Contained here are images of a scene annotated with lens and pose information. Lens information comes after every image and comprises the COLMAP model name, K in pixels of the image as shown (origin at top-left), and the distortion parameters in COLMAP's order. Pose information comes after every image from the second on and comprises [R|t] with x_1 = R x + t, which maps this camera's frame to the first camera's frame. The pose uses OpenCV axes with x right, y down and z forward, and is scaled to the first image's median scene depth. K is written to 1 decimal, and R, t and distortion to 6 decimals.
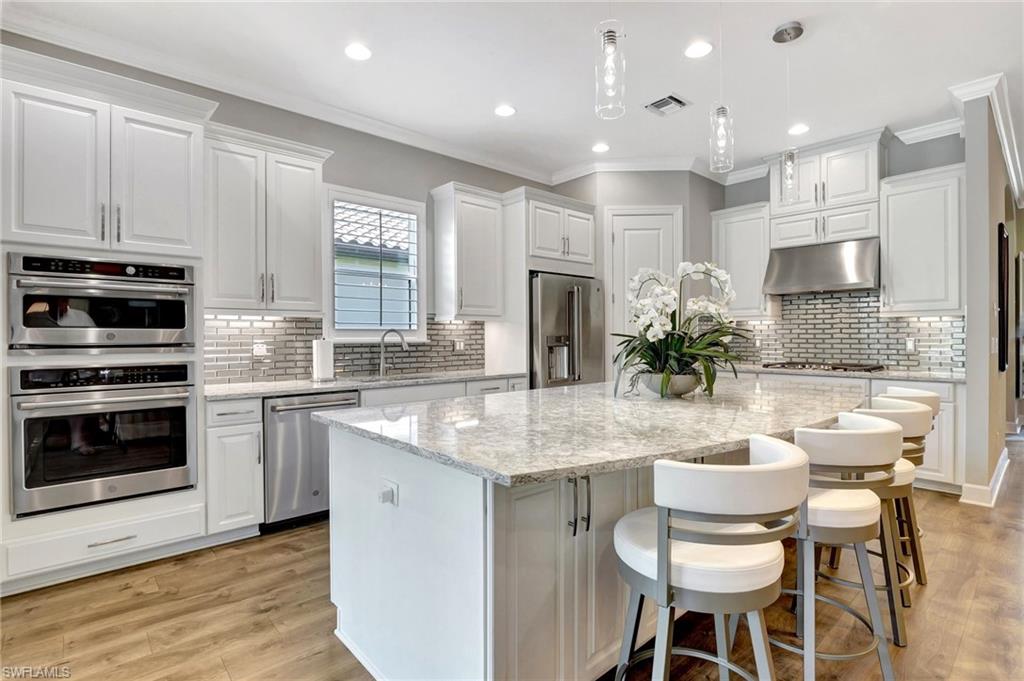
lens RADIAL K [[492.3, 0, 512.0], [0, 492.3, 340.5], [0, 0, 1]] dist [0.001525, -0.000400]
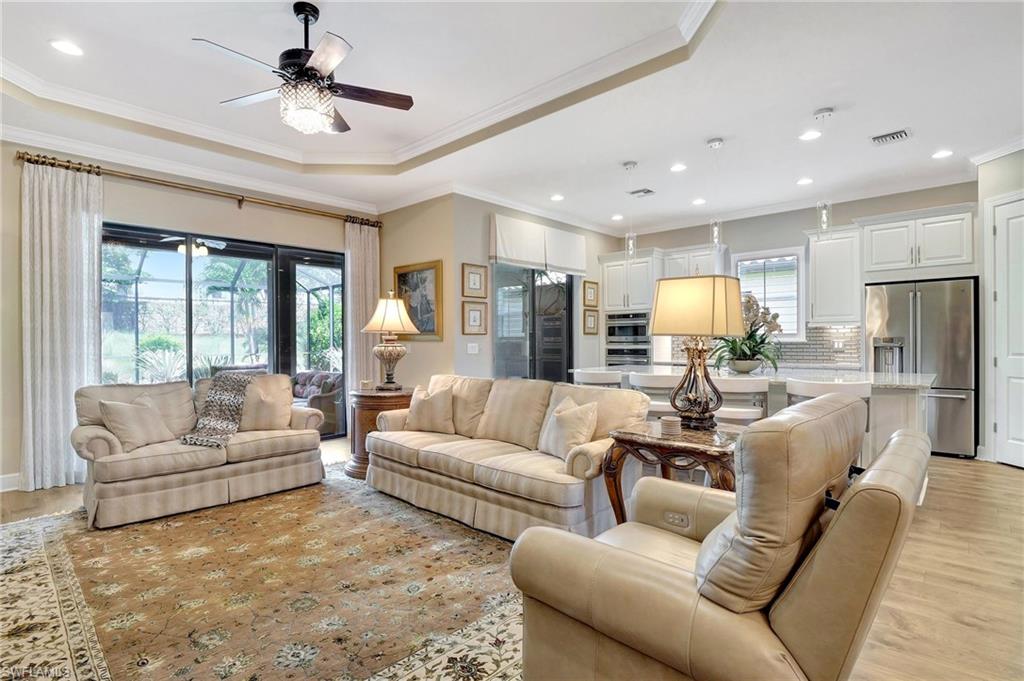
lens RADIAL K [[498.8, 0, 508.6], [0, 498.8, 338.8], [0, 0, 1]] dist [-0.009051, -0.000786]
pose [[0.080790, 0.003527, -0.996725, 1.224850], [-0.001590, 0.999993, 0.003410, -0.010000], [0.996730, 0.001309, 0.080795, 0.021149]]
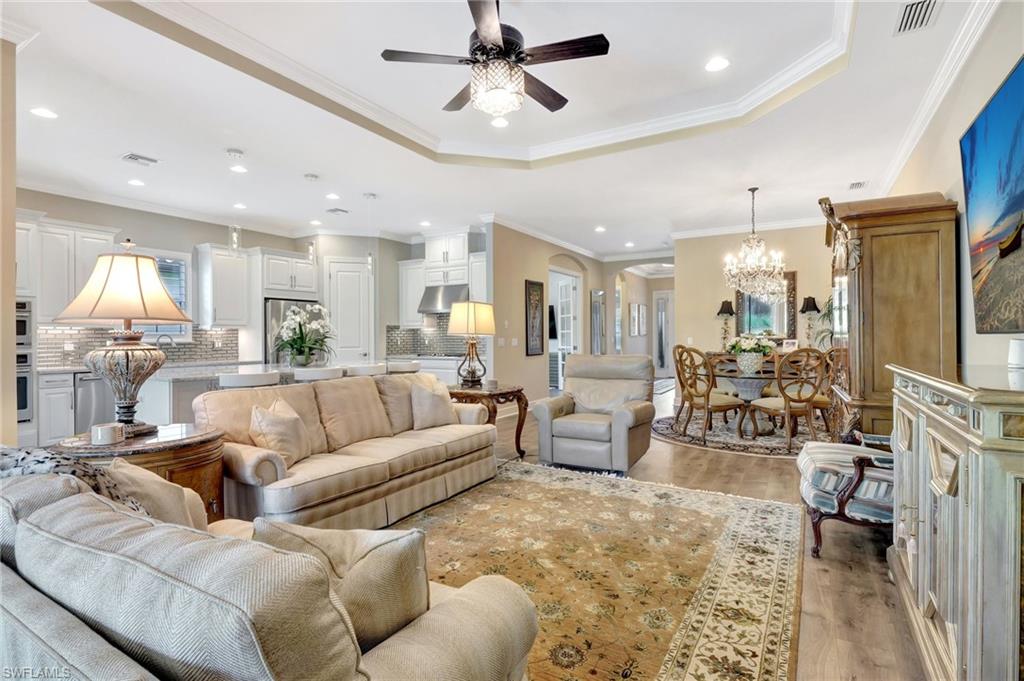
lens RADIAL K [[498.8, 0, 508.6], [0, 498.8, 338.8], [0, 0, 1]] dist [-0.009051, -0.000786]
pose [[0.956798, -0.001751, 0.290748, 0.337324], [0.002856, 0.999990, -0.003376, 0.000744], [-0.290739, 0.004060, 0.956794, -0.824187]]
